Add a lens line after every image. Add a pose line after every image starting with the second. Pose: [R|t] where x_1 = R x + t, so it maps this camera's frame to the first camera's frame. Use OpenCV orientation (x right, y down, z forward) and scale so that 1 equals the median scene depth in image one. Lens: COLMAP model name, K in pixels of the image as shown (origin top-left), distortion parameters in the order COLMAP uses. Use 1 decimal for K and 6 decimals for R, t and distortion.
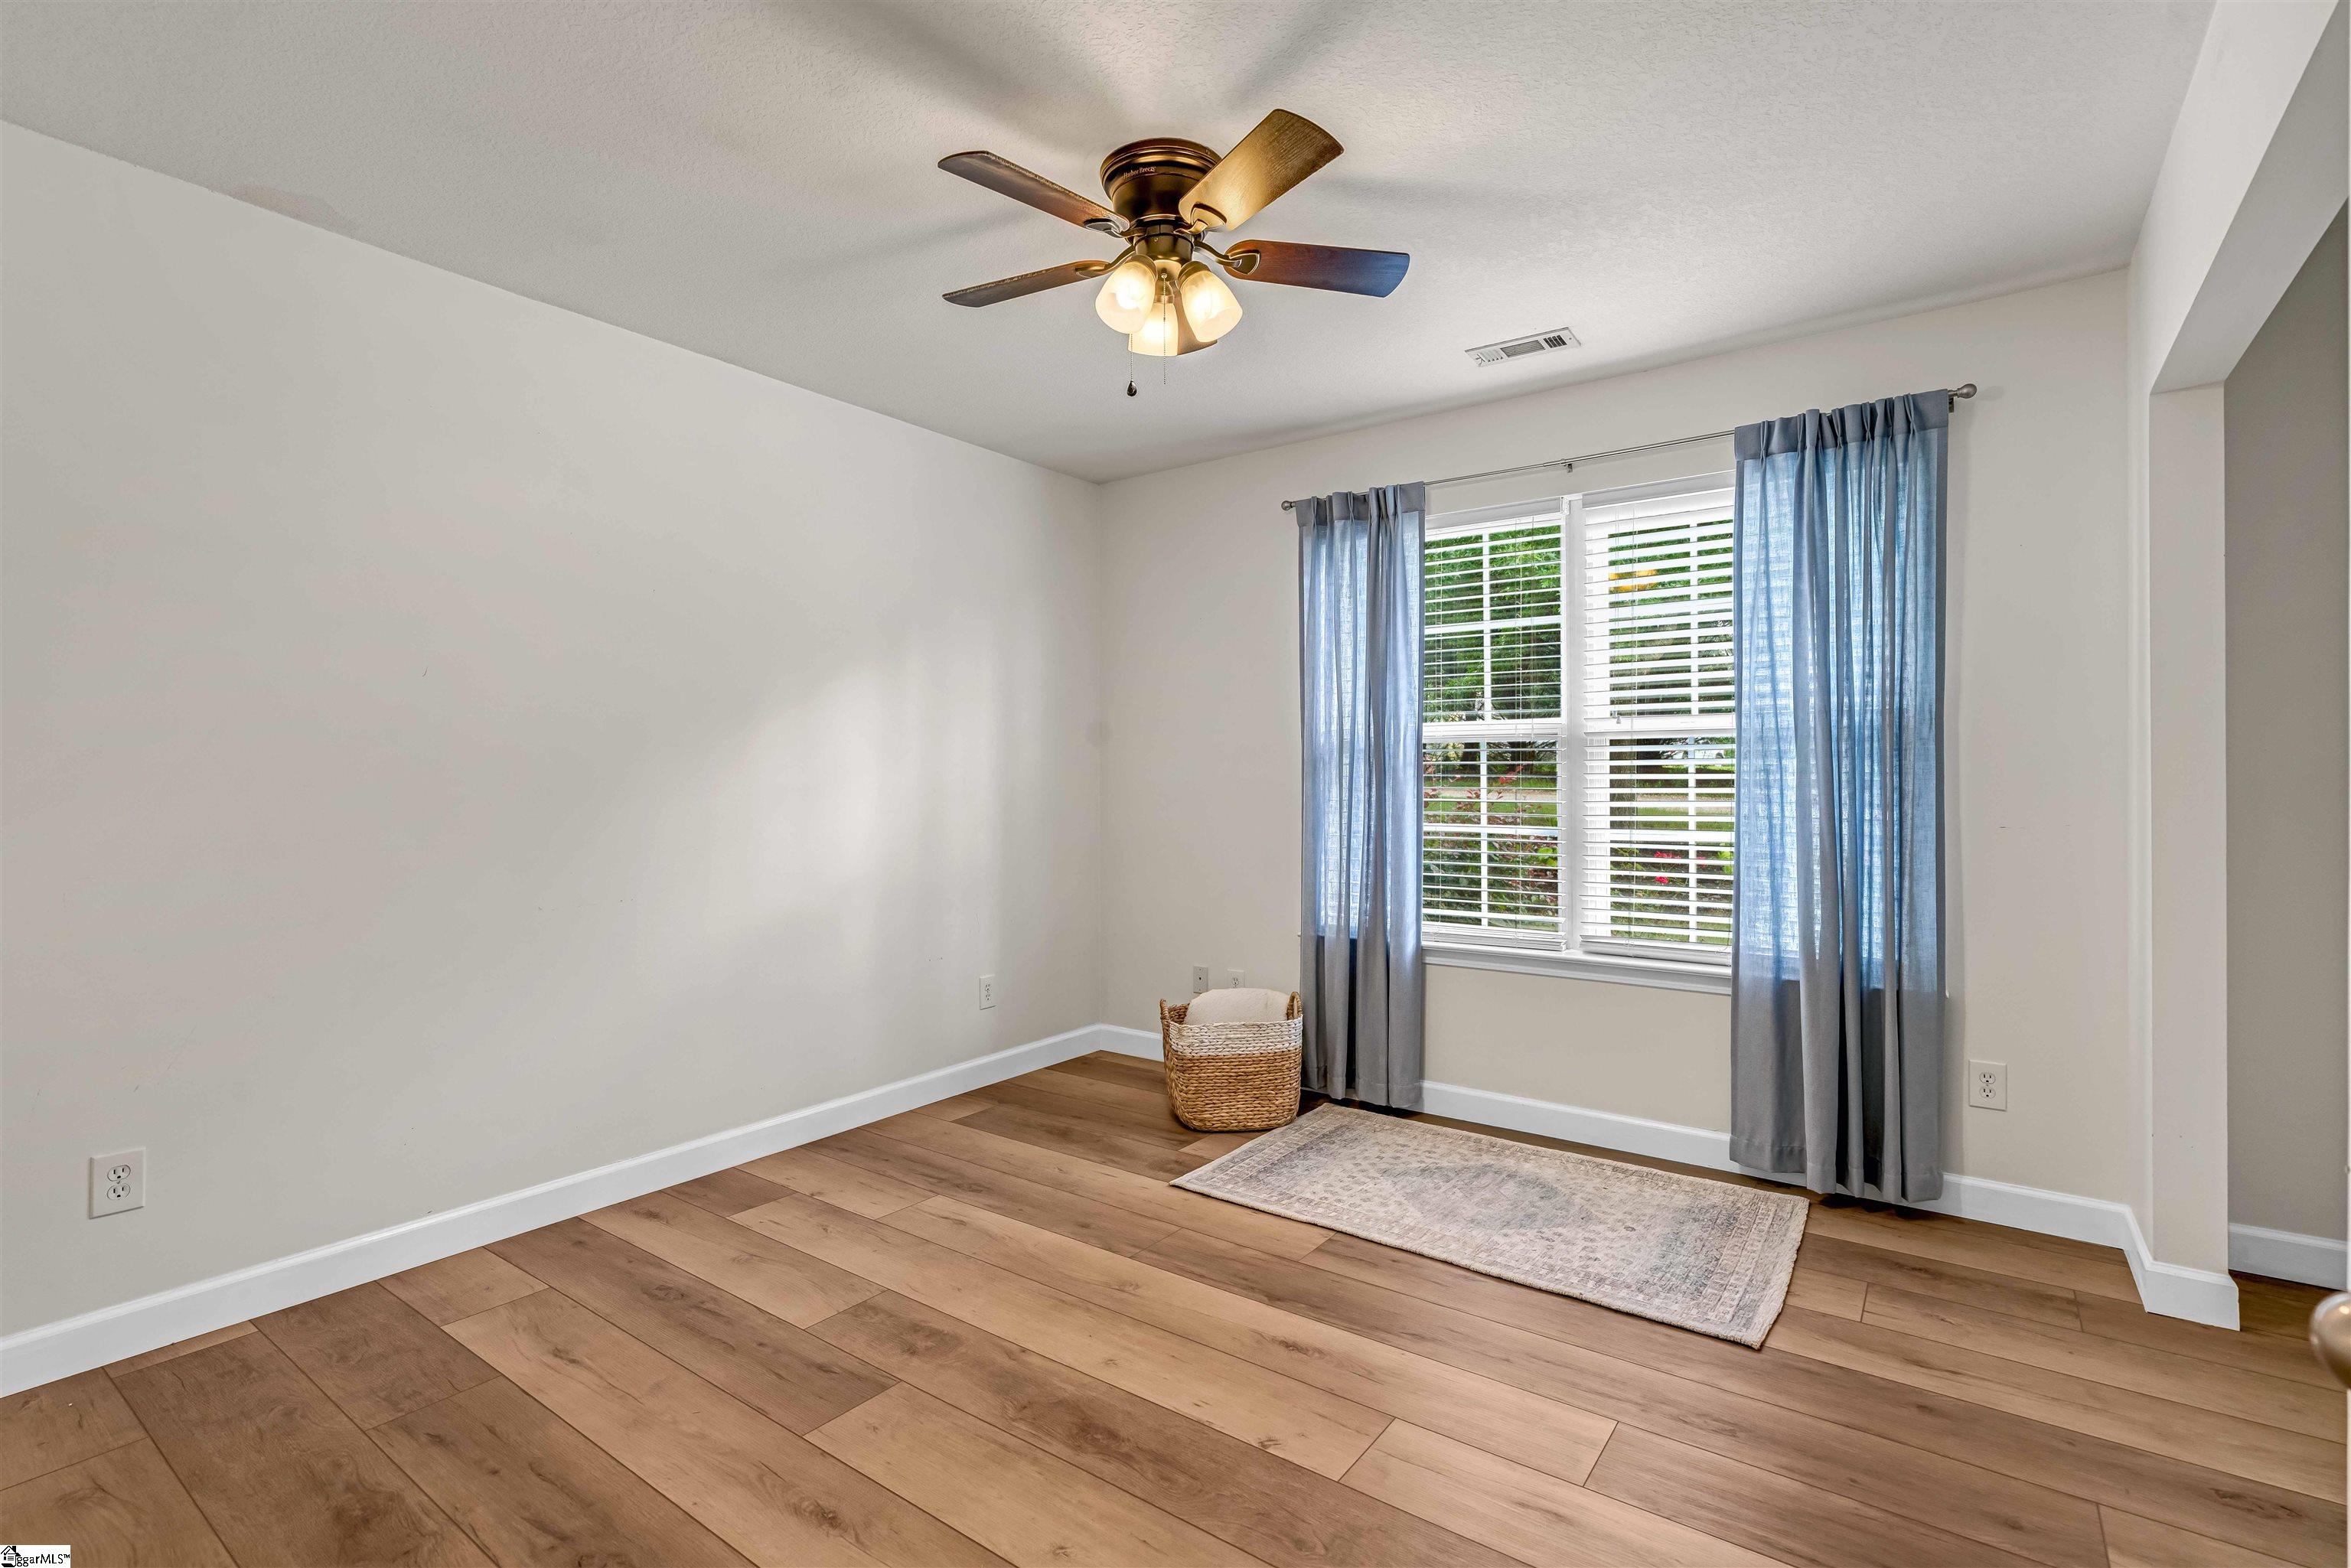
lens RADIAL K [[1059.0, 0, 1178.0], [0, 1059.0, 777.0], [0, 0, 1]] dist [-0.007406, 0.002437]
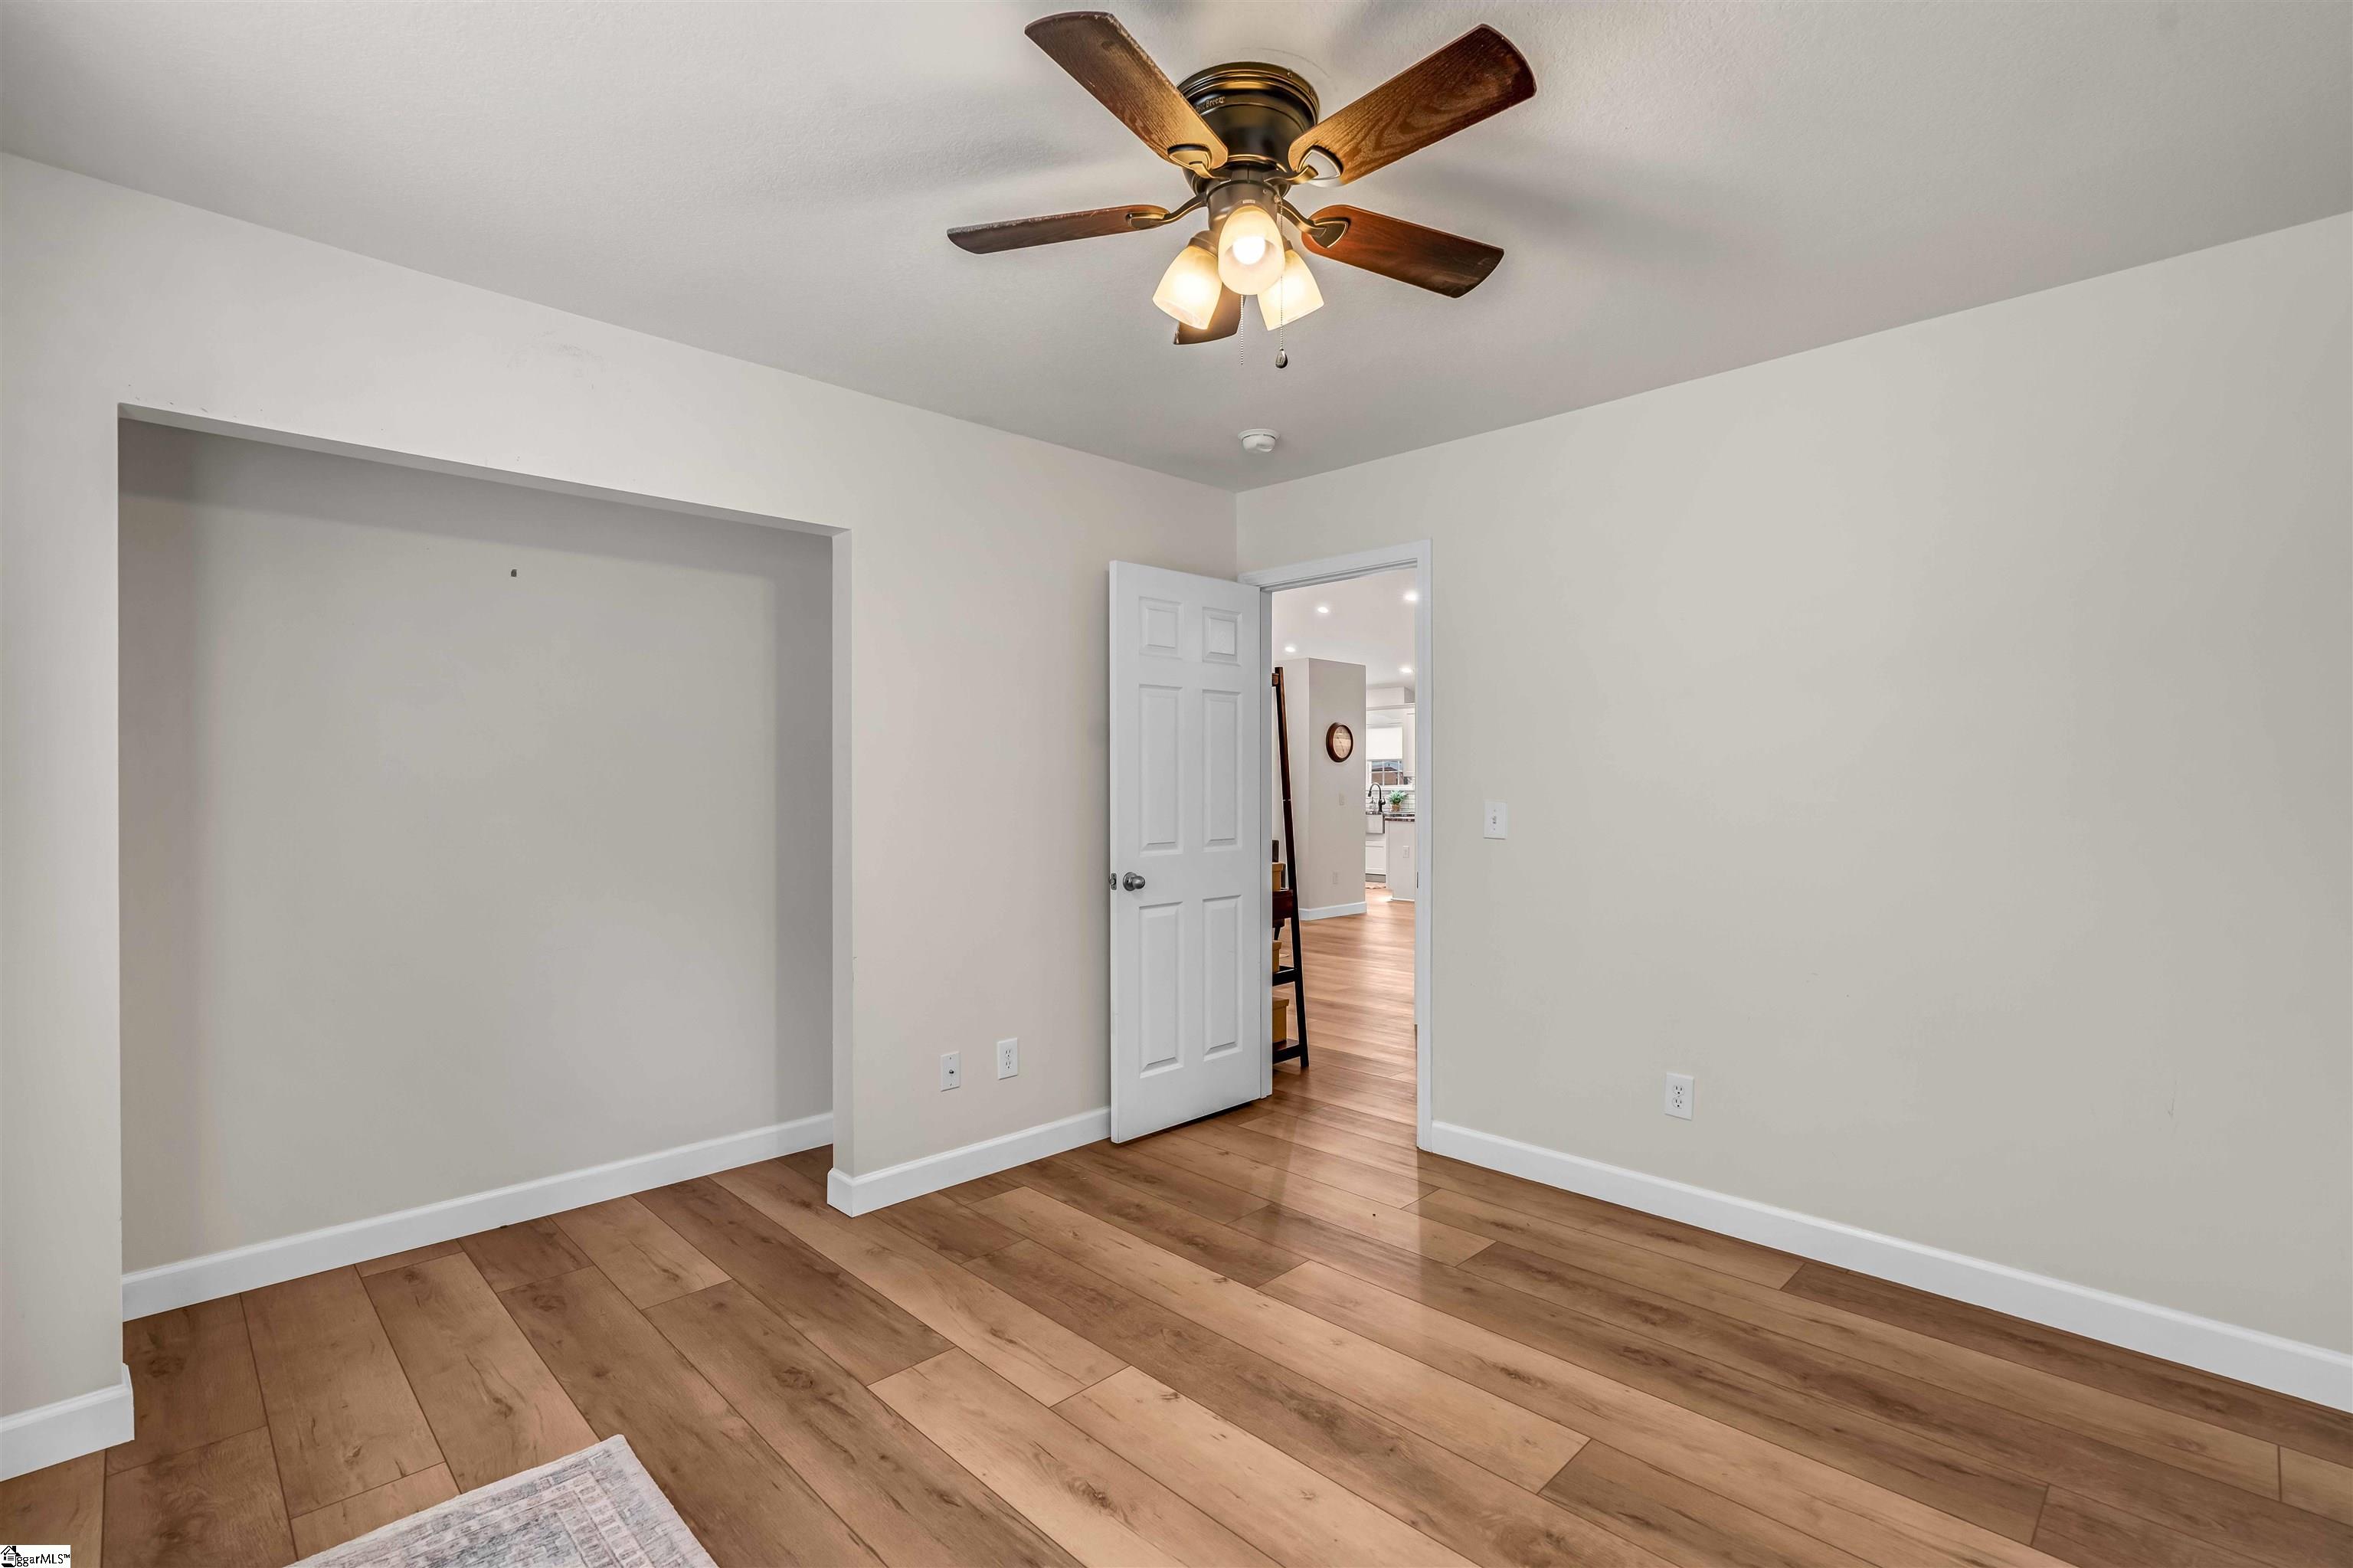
lens RADIAL K [[1060.0, 0, 1177.6], [0, 1060.0, 784.0], [0, 0, 1]] dist [-0.007406, 0.002437]
pose [[-0.986722, 0.000848, 0.162416, -0.112367], [0.001134, 0.999998, 0.001666, -0.053468], [-0.162415, 0.001828, -0.986721, 2.134241]]
